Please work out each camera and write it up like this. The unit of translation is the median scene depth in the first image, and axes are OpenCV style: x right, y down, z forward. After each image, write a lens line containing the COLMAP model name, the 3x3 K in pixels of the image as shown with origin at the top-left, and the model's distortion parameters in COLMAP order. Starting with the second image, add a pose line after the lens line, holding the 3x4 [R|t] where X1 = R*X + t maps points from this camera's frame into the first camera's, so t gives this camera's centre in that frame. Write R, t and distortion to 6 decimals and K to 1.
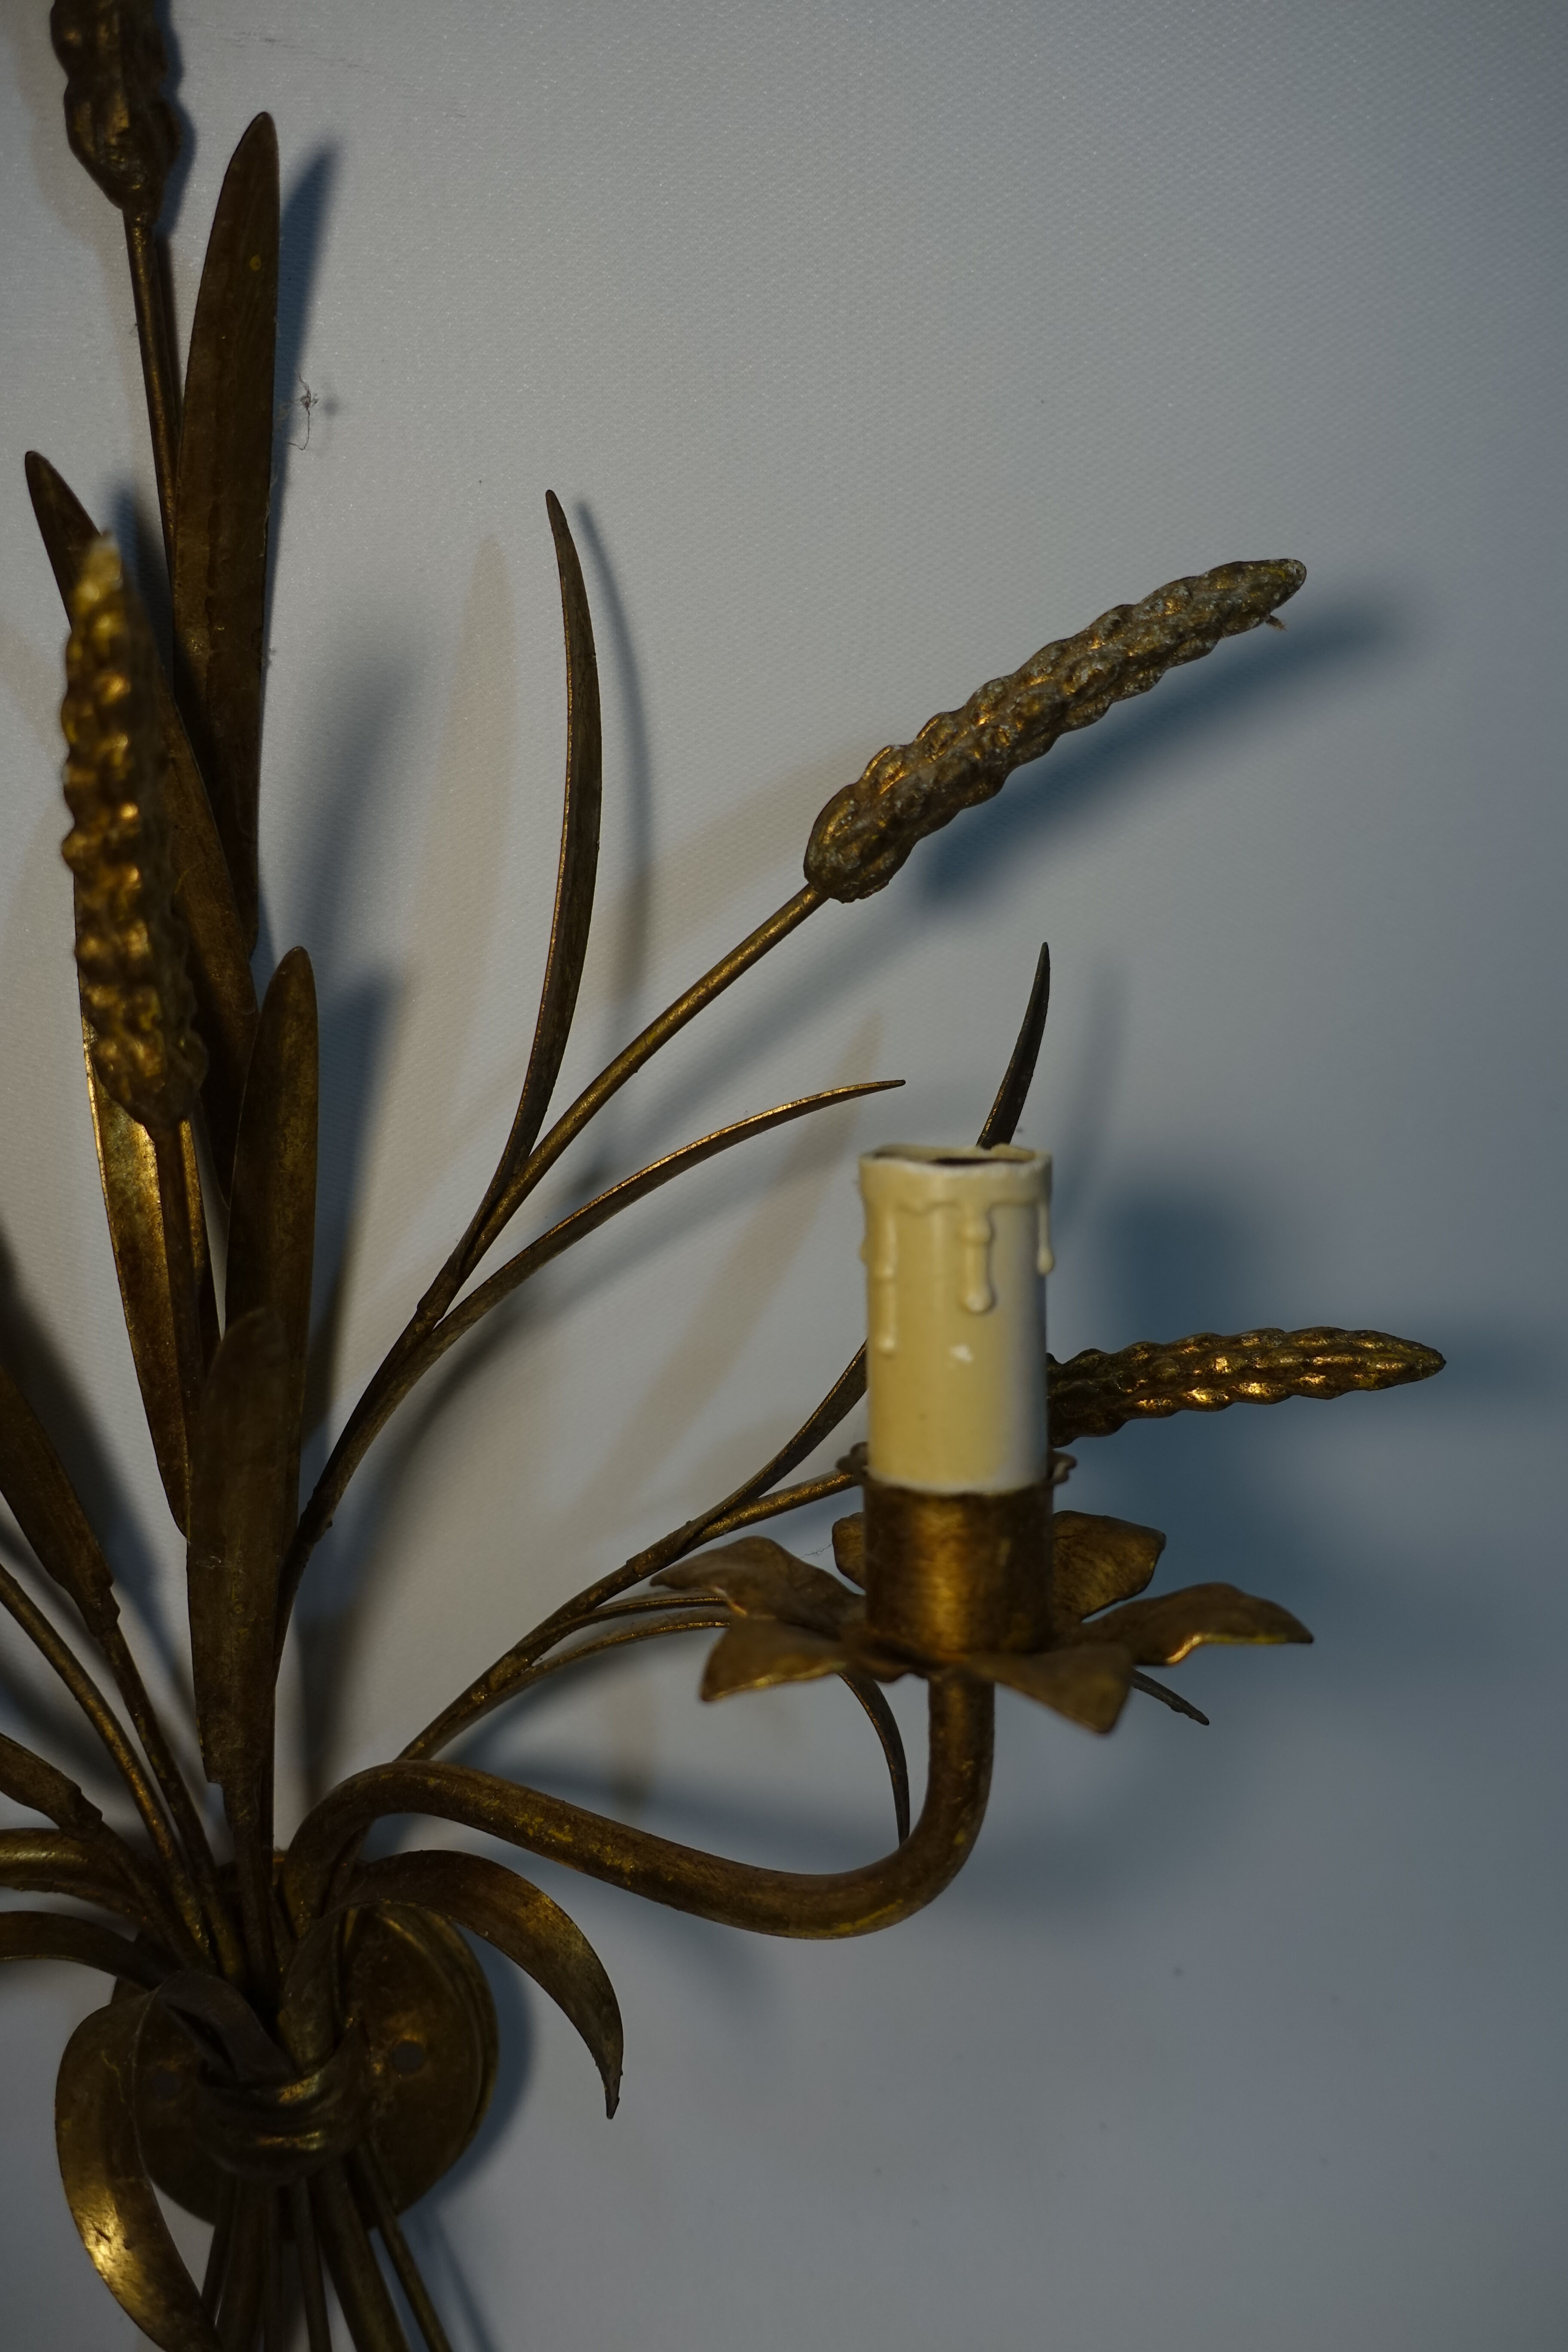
lens RADIAL K [[1580.7, 0, 784.0], [0, 1580.7, 1176.0], [0, 0, 1]] dist [0.015951, 0.000806]
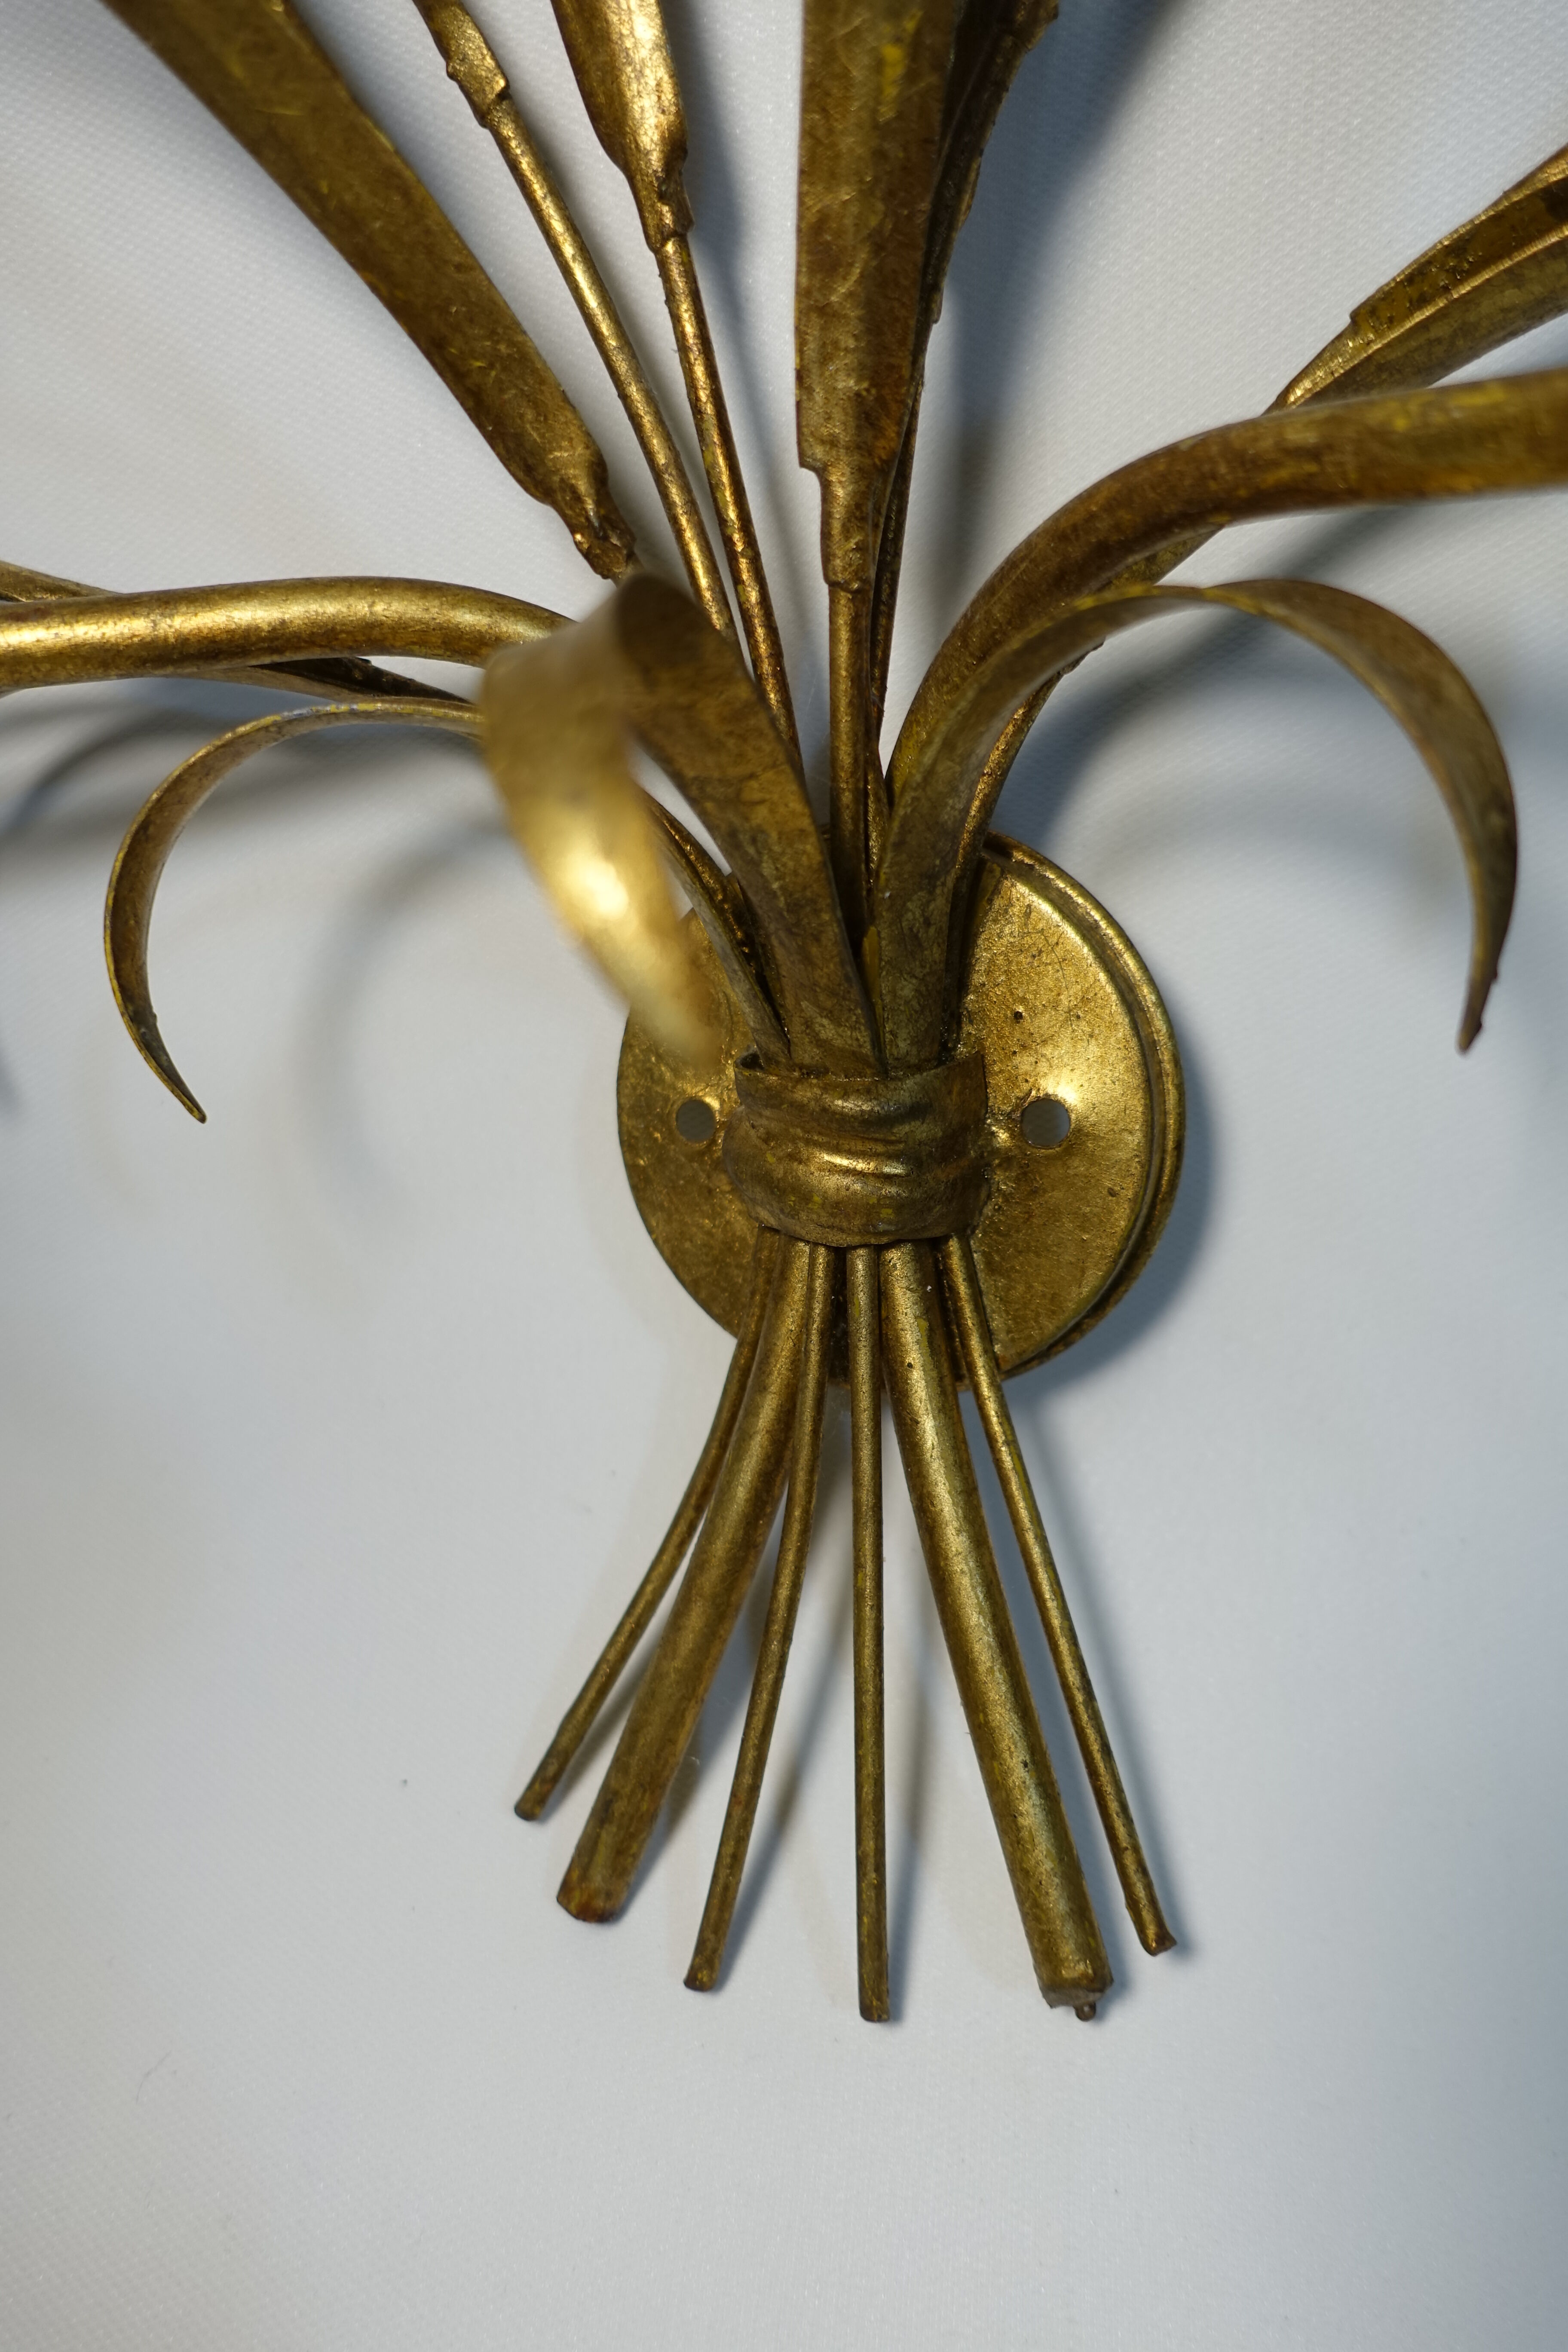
lens RADIAL K [[1628.2, 0, 784.0], [0, 1628.2, 1176.0], [0, 0, 1]] dist [0.008859, 0.000077]
pose [[0.928816, 0.143731, -0.341530, -0.142996], [-0.099113, 0.984489, 0.144770, 0.641833], [0.357040, -0.100614, 0.928654, 0.476816]]
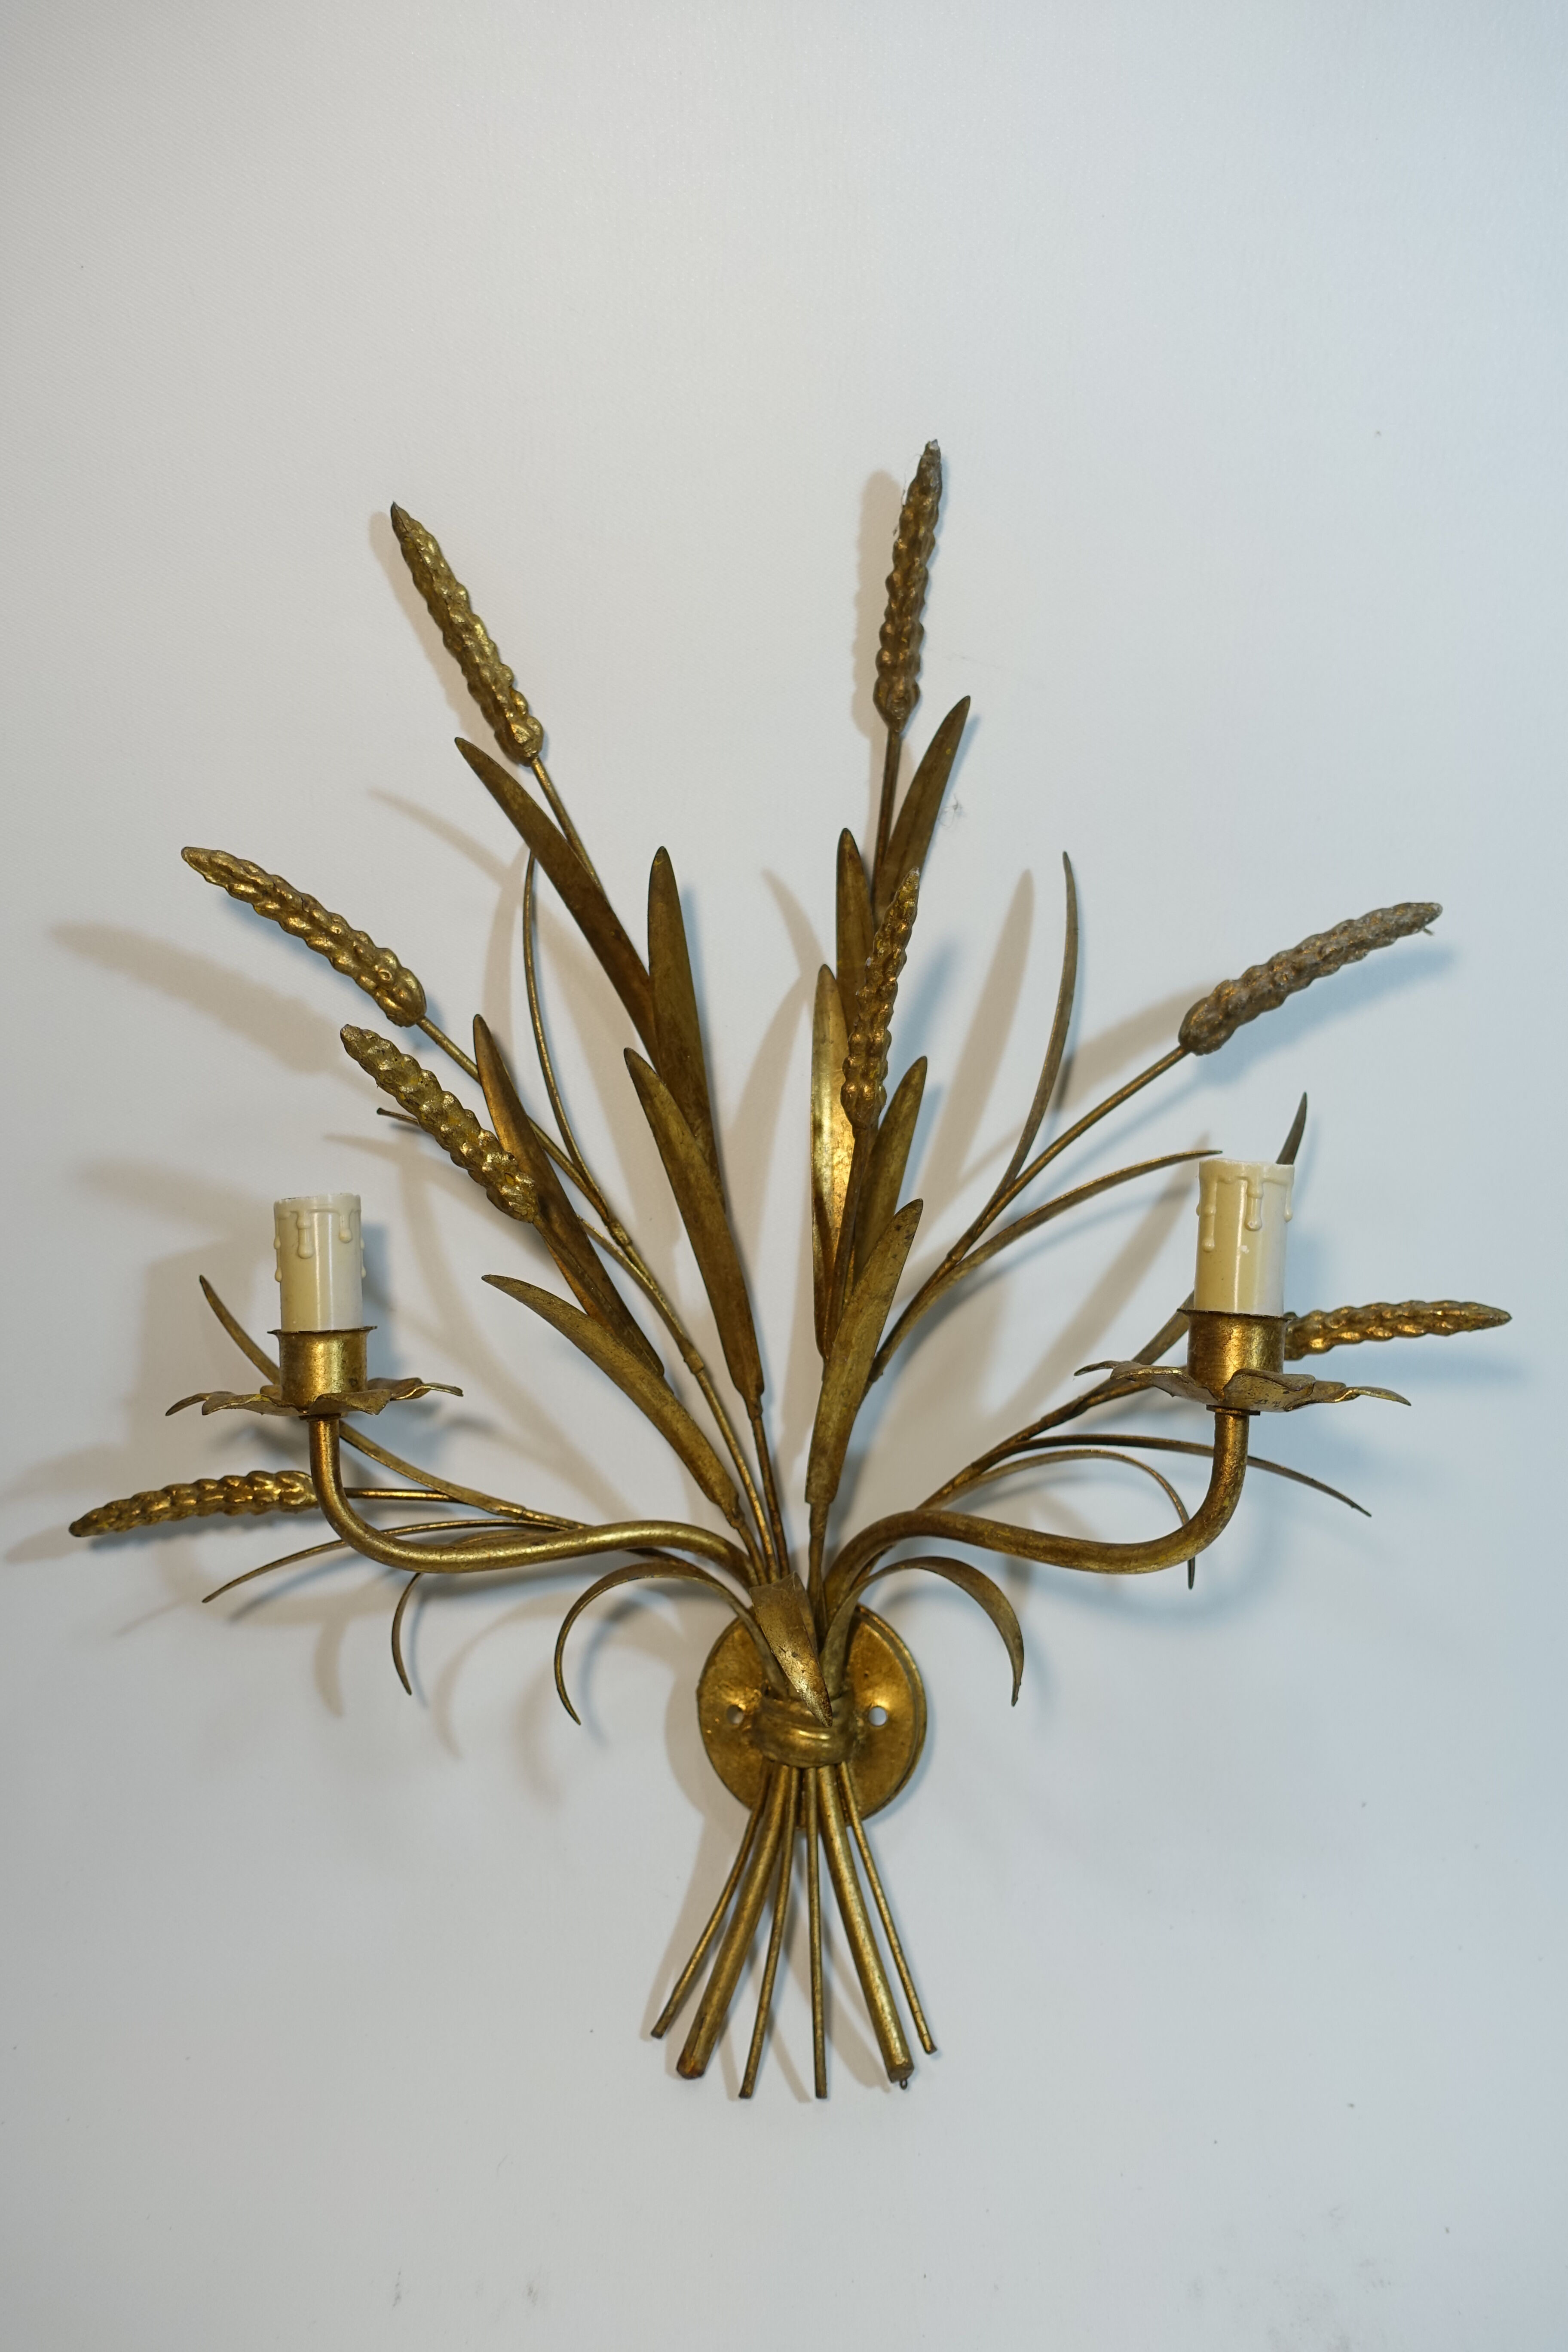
lens RADIAL K [[1628.2, 0, 784.0], [0, 1628.2, 1176.0], [0, 0, 1]] dist [0.008859, 0.000077]
pose [[0.980260, 0.083401, -0.179259, -0.093131], [-0.114359, 0.978789, -0.169980, 0.387486], [0.161280, 0.187124, 0.969006, -1.047478]]
